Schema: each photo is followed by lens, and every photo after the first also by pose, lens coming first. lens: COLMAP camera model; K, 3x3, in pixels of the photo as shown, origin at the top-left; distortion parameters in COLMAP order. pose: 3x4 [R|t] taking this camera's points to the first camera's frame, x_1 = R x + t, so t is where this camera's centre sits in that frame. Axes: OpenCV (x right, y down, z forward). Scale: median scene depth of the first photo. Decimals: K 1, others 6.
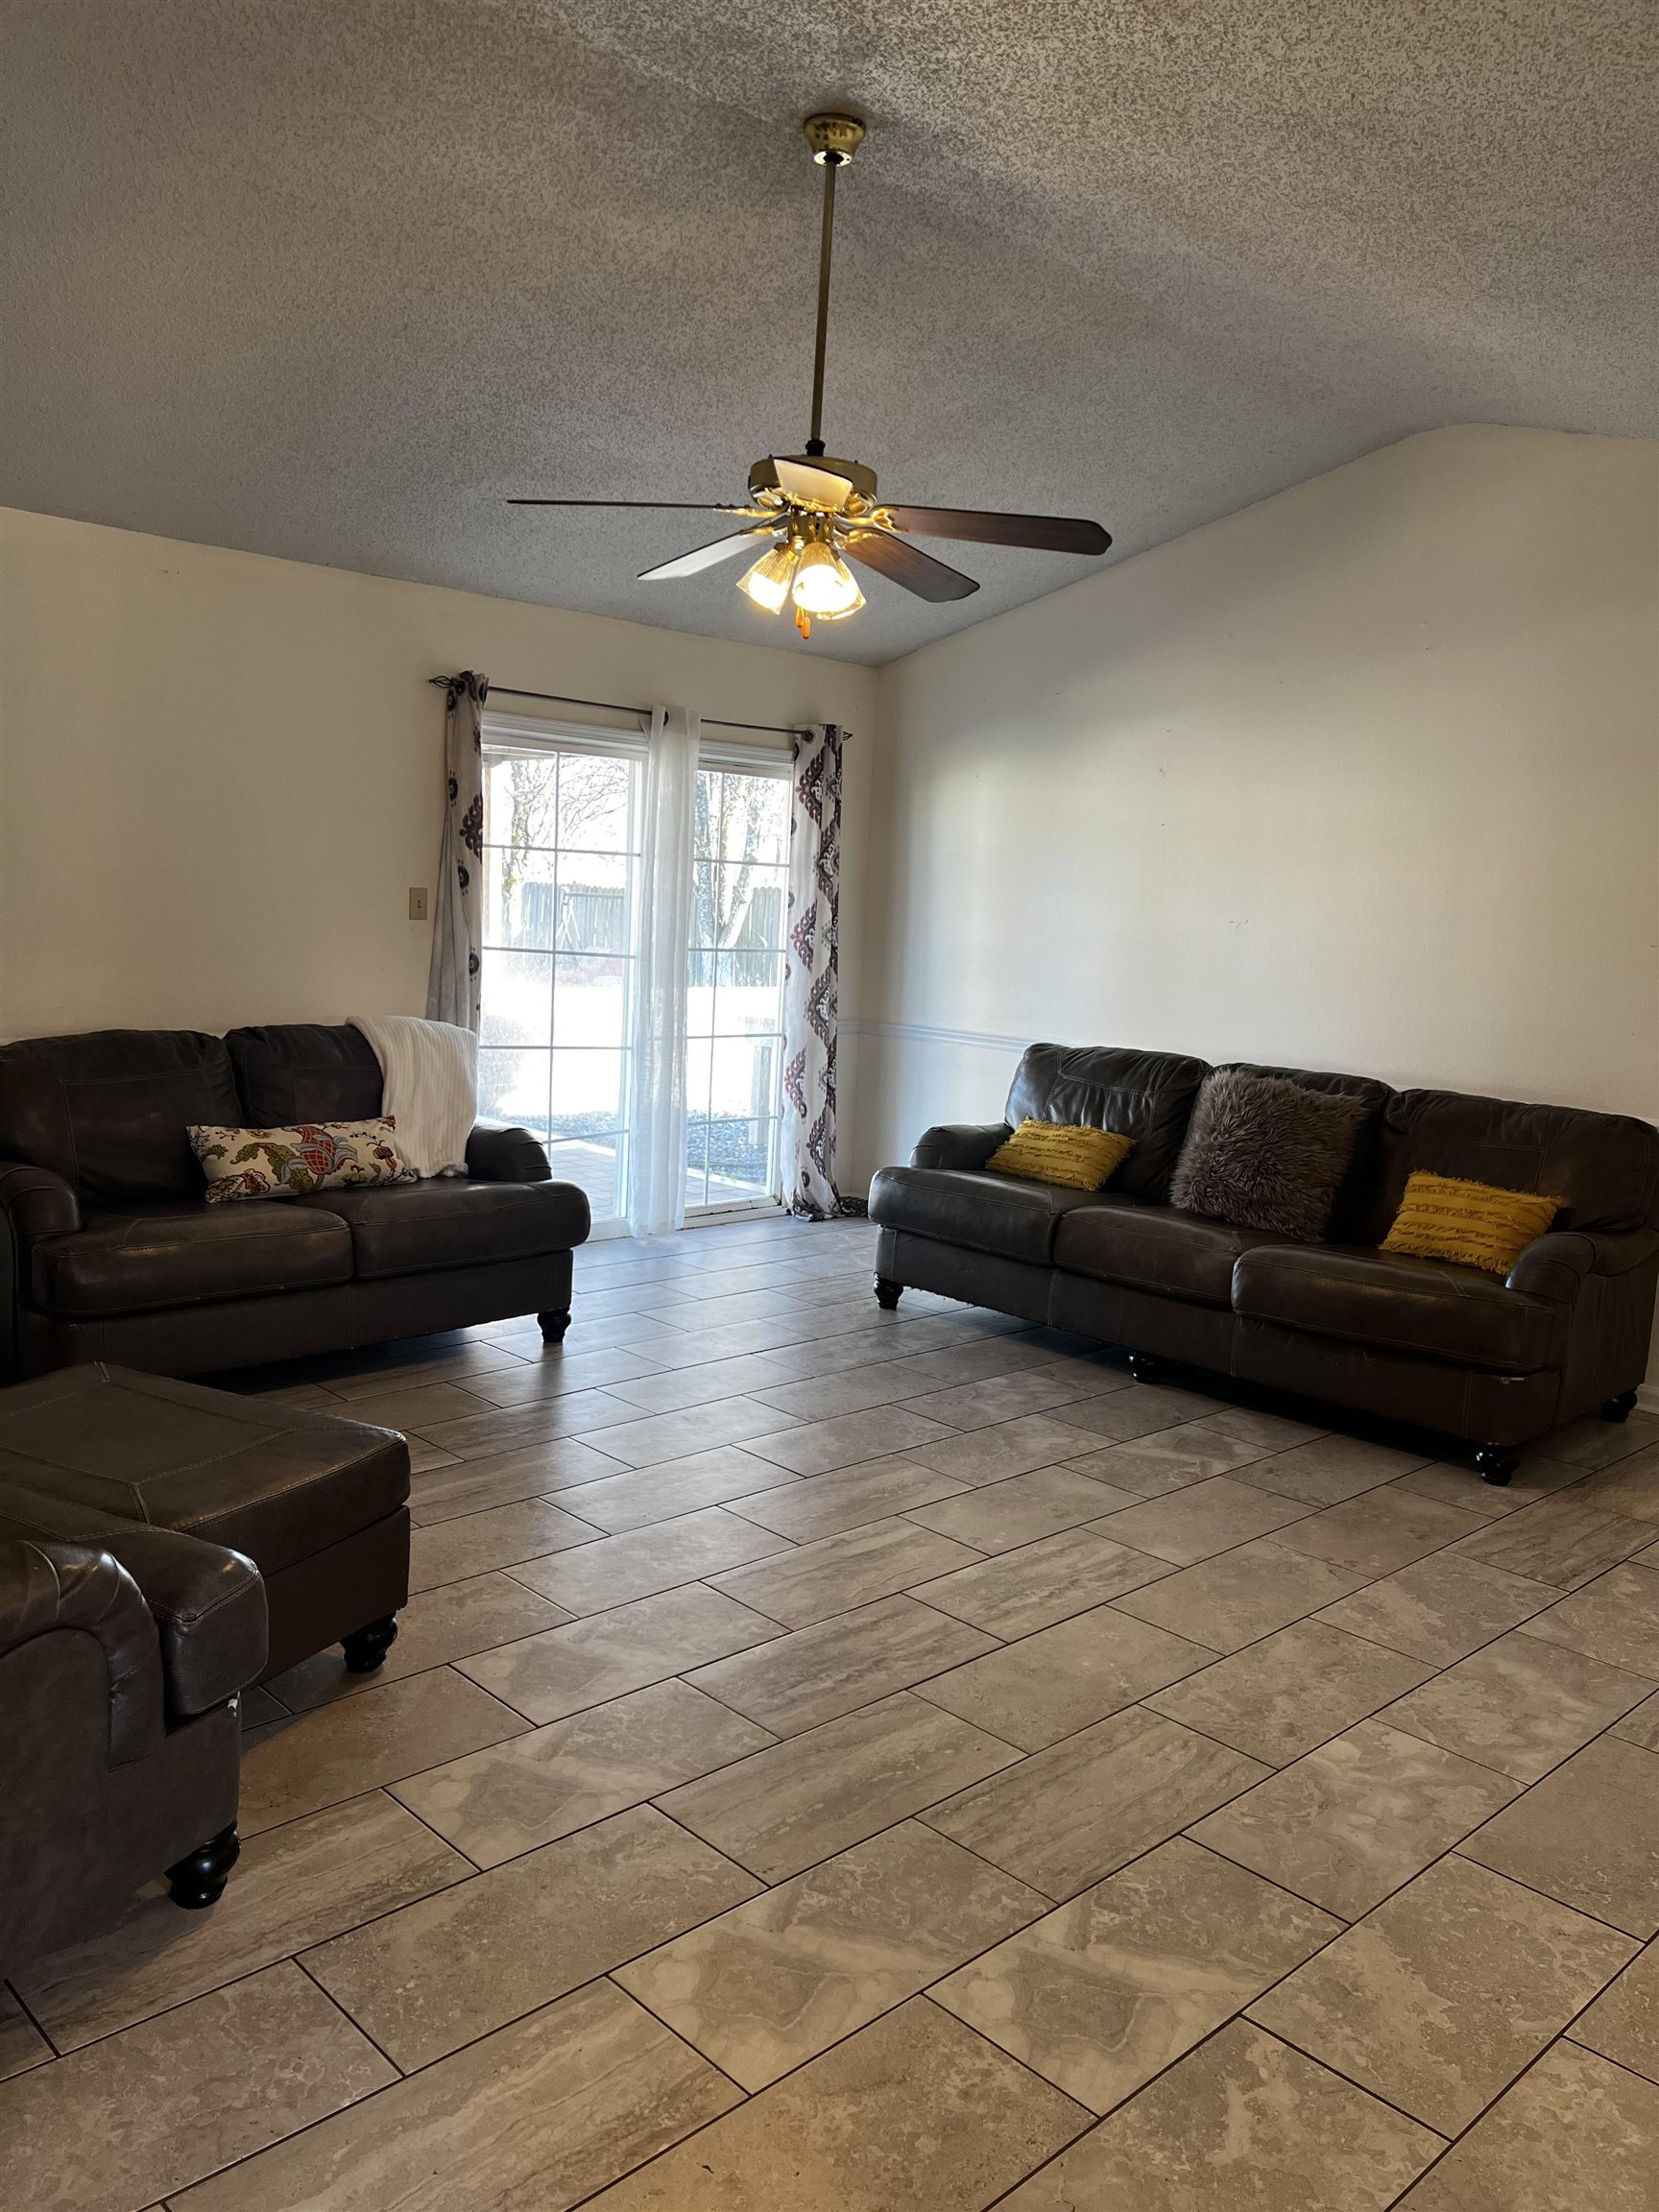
lens RADIAL K [[1665.3, 0, 823.4], [0, 1665.3, 1099.5], [0, 0, 1]] dist [0.060860, -0.070188]
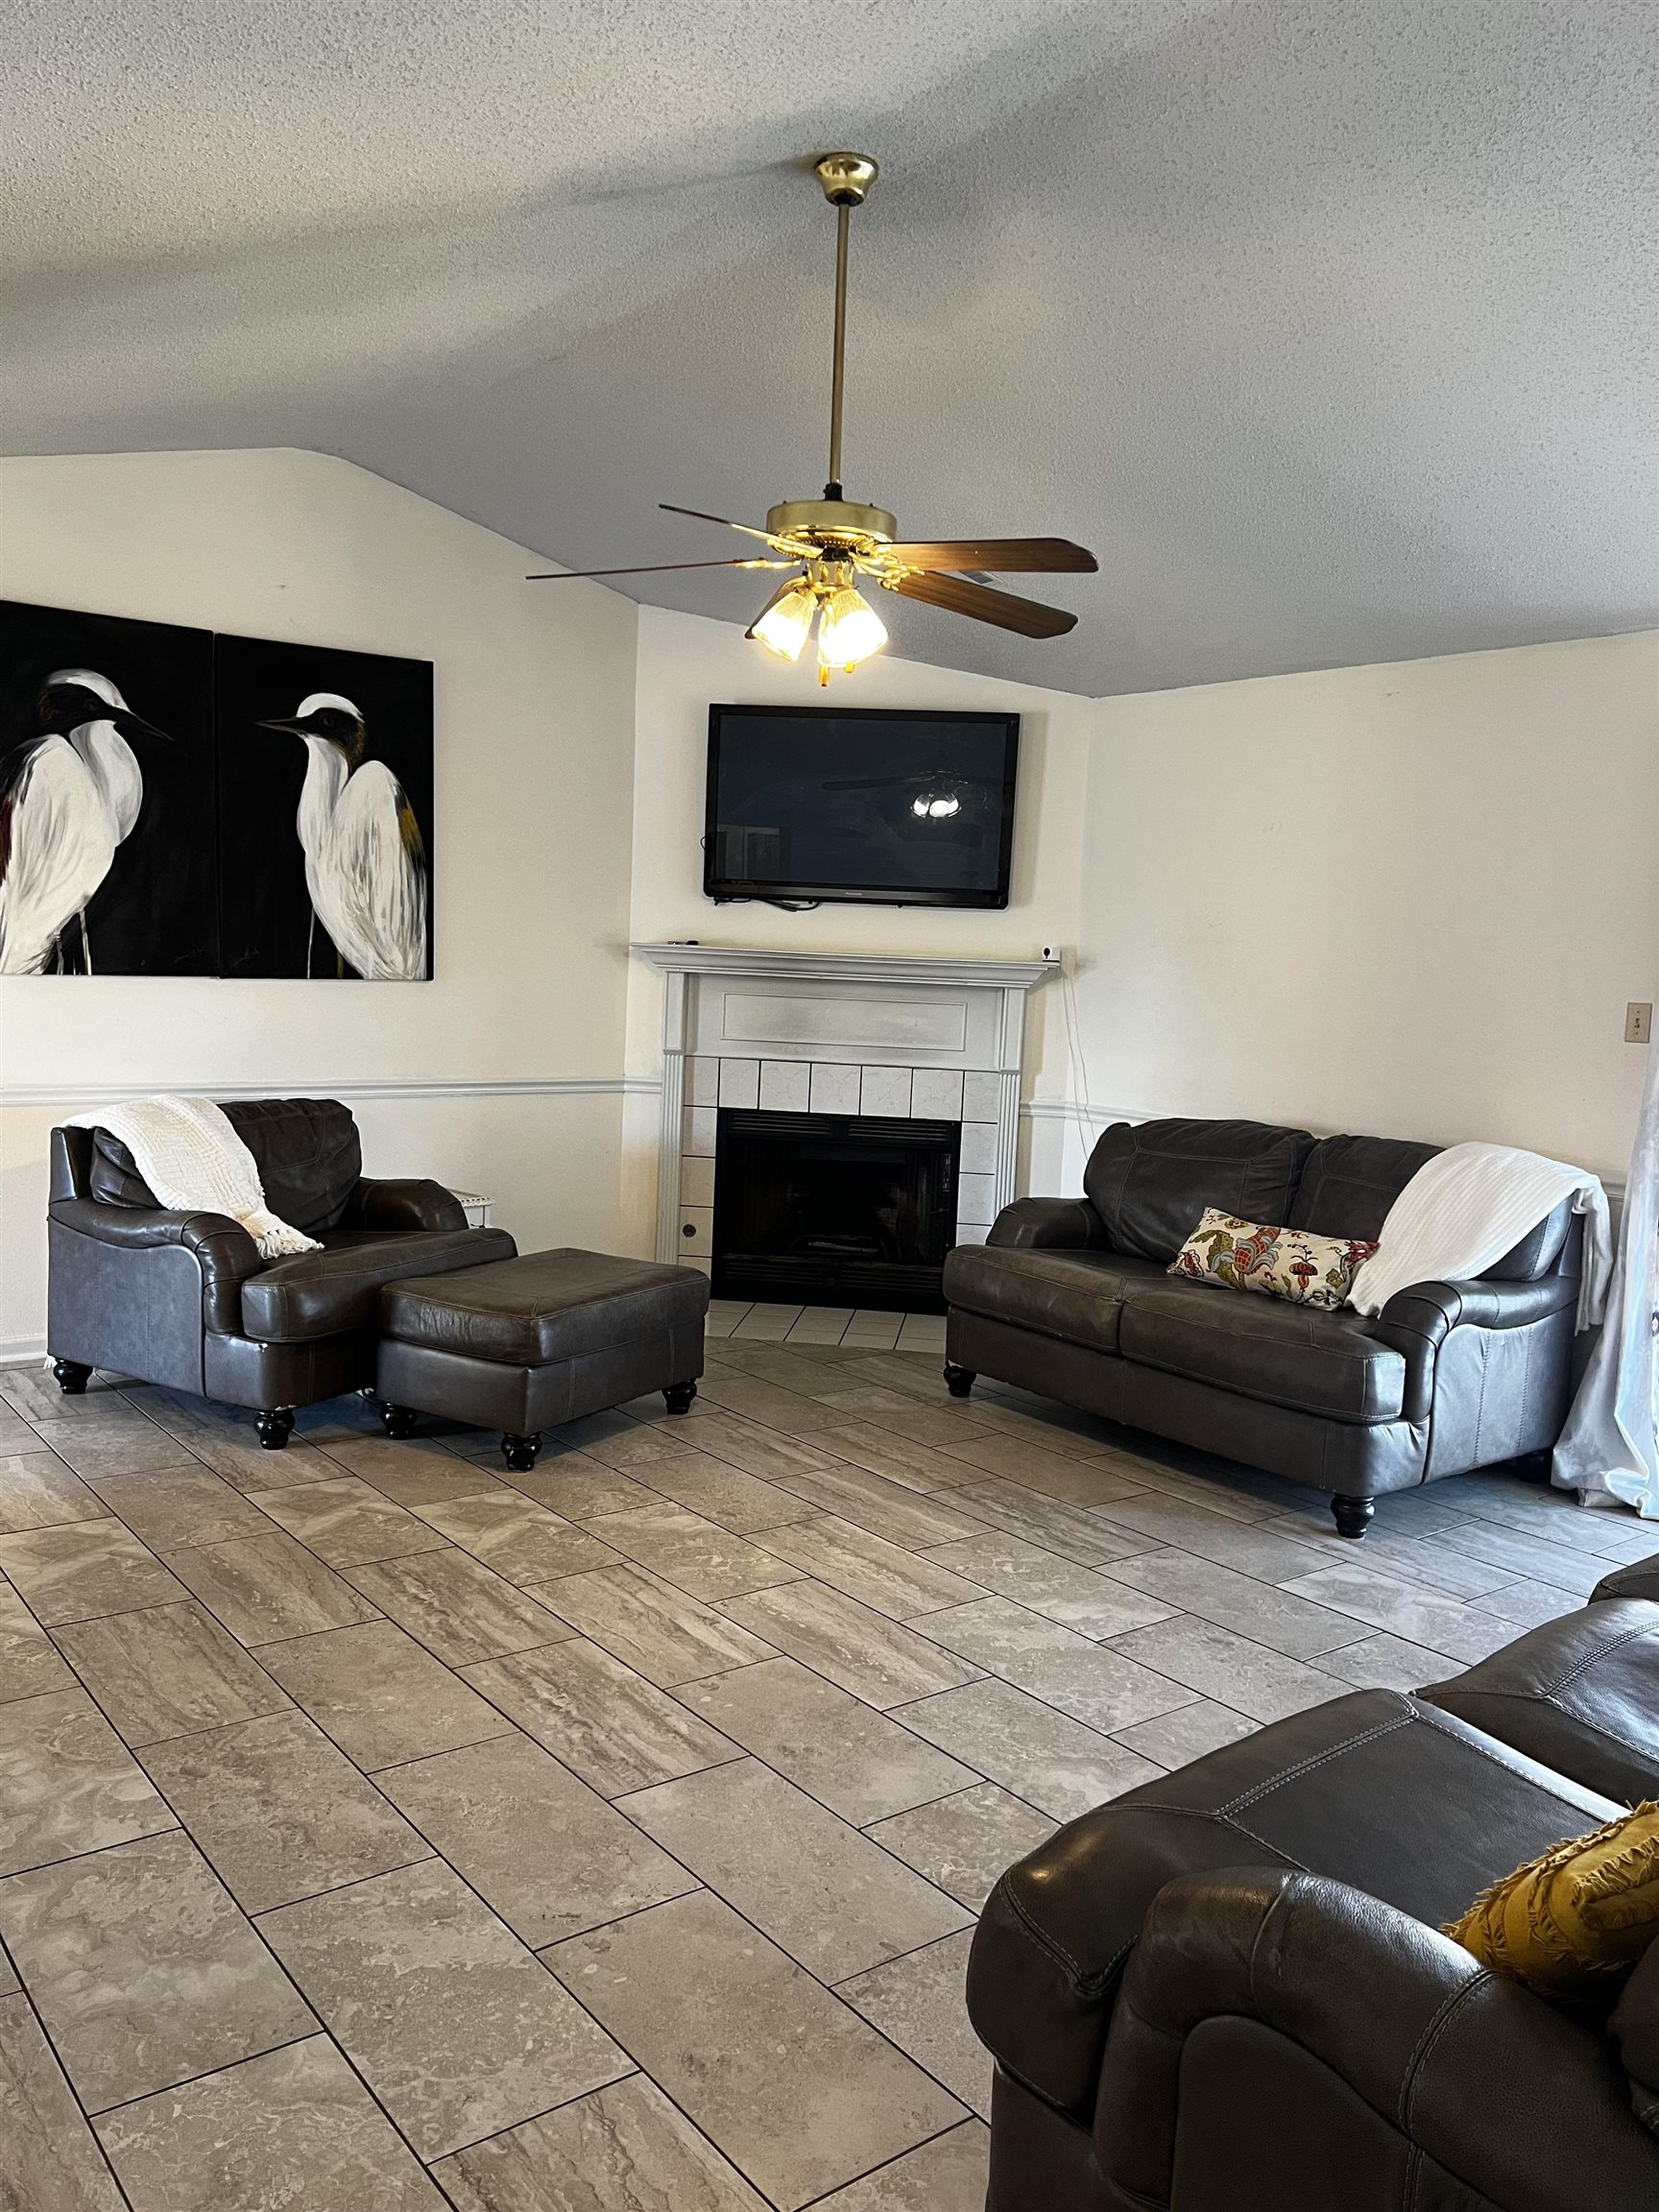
lens RADIAL K [[1665.3, 0, 807.9], [0, 1665.3, 1110.3], [0, 0, 1]] dist [0.060860, -0.070188]
pose [[-0.108898, 0.044127, -0.993073, 1.036485], [-0.176502, 0.982282, 0.063002, -0.097988], [0.978258, 0.182140, -0.099180, 1.217900]]
